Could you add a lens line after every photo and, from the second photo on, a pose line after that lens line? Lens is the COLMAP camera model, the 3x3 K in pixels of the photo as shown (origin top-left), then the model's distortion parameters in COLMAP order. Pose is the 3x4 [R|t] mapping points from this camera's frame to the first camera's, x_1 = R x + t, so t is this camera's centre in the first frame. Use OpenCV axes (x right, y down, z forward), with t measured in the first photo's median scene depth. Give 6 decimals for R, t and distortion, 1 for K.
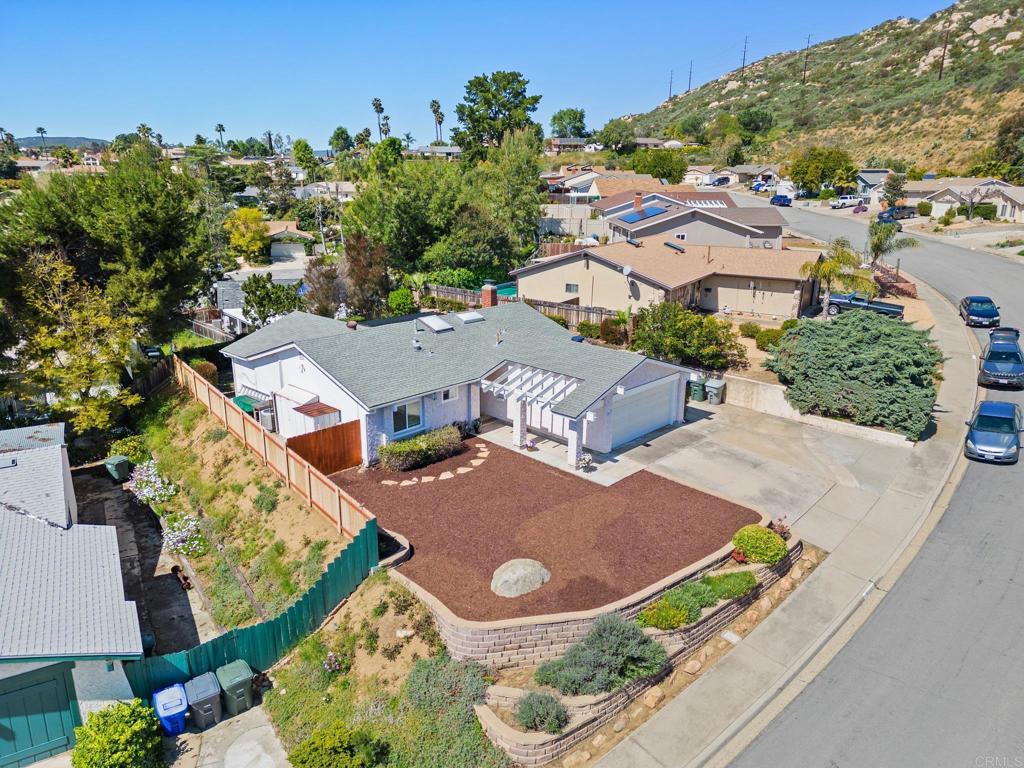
lens RADIAL K [[759.2, 0, 511.5], [0, 759.2, 362.1], [0, 0, 1]] dist [0.048619, 0.000422]
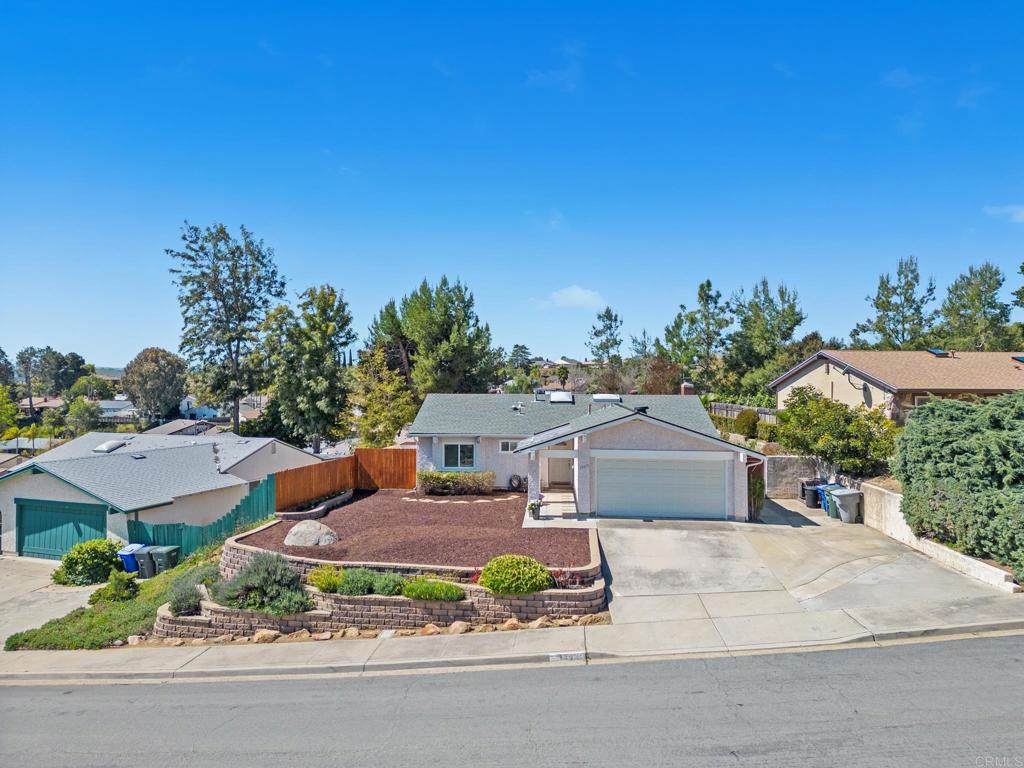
lens RADIAL K [[723.2, 0, 512.0], [0, 723.2, 384.0], [0, 0, 1]] dist [0.043395, -0.007379]
pose [[0.640313, 0.000727, -0.768113, 0.667590], [-0.186225, 0.970312, -0.154322, 0.106889], [0.745197, 0.241857, 0.621439, 0.304098]]
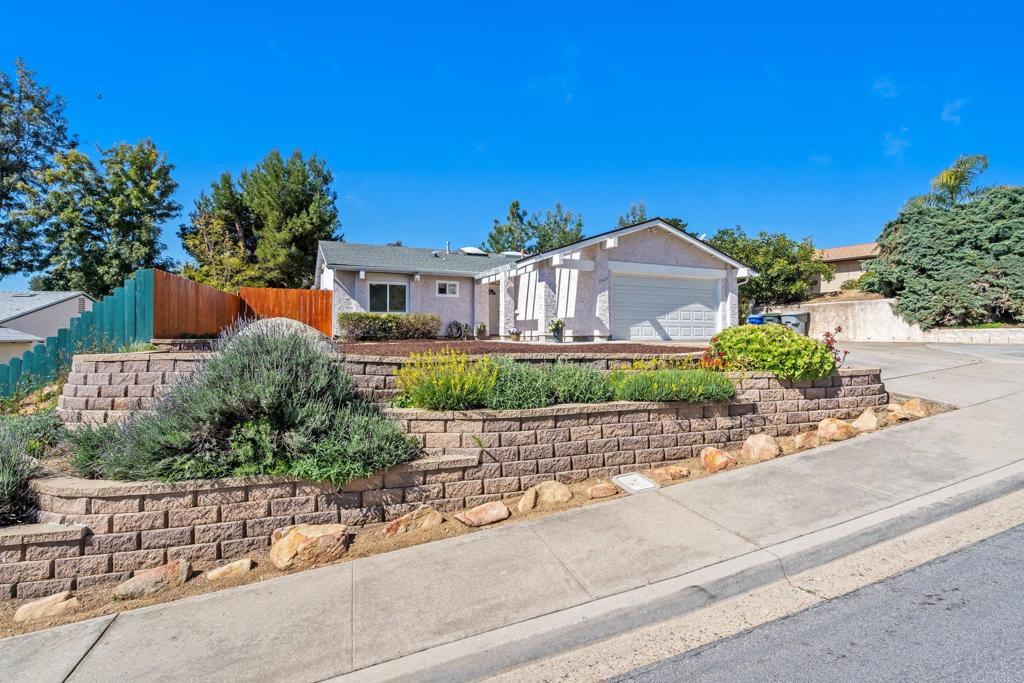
lens RADIAL K [[499.7, 0, 499.1], [0, 499.7, 312.6], [0, 0, 1]] dist [-0.002020, 0.000624]
pose [[0.919710, -0.034316, -0.391095, 0.203387], [-0.083520, 0.956268, -0.280314, 0.220706], [0.383611, 0.290472, 0.876624, 0.450100]]
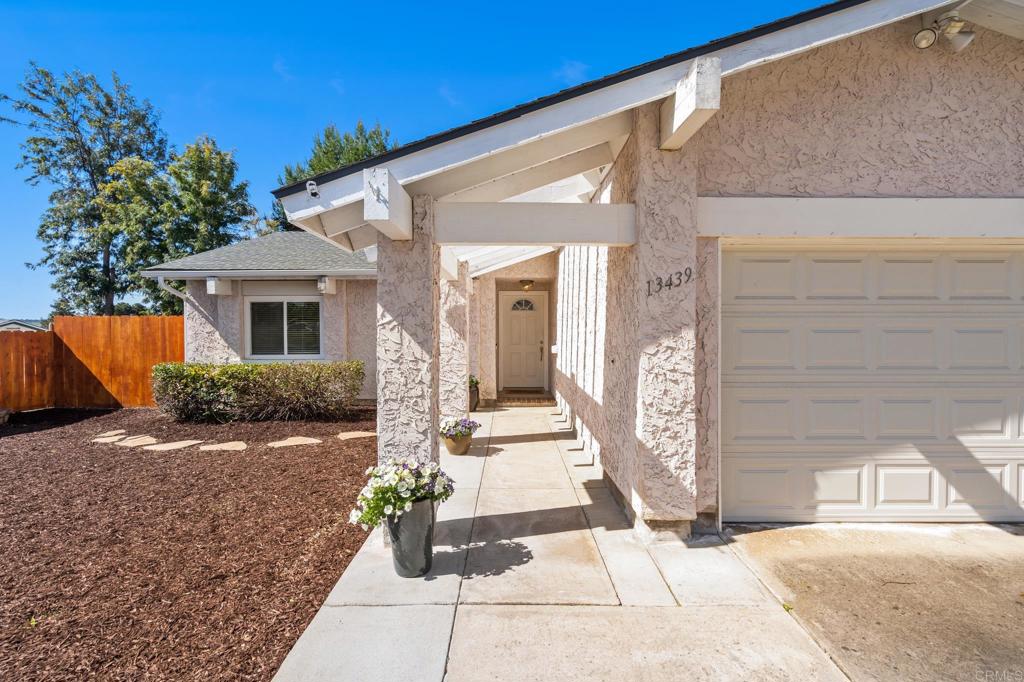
lens RADIAL K [[468.1, 0, 504.1], [0, 468.1, 331.5], [0, 0, 1]] dist [-0.010739, -0.000191]
pose [[0.677210, -0.008091, -0.735745, 0.161989], [-0.168506, 0.971659, -0.165785, 0.089103], [0.716235, 0.236249, 0.656654, 0.789087]]
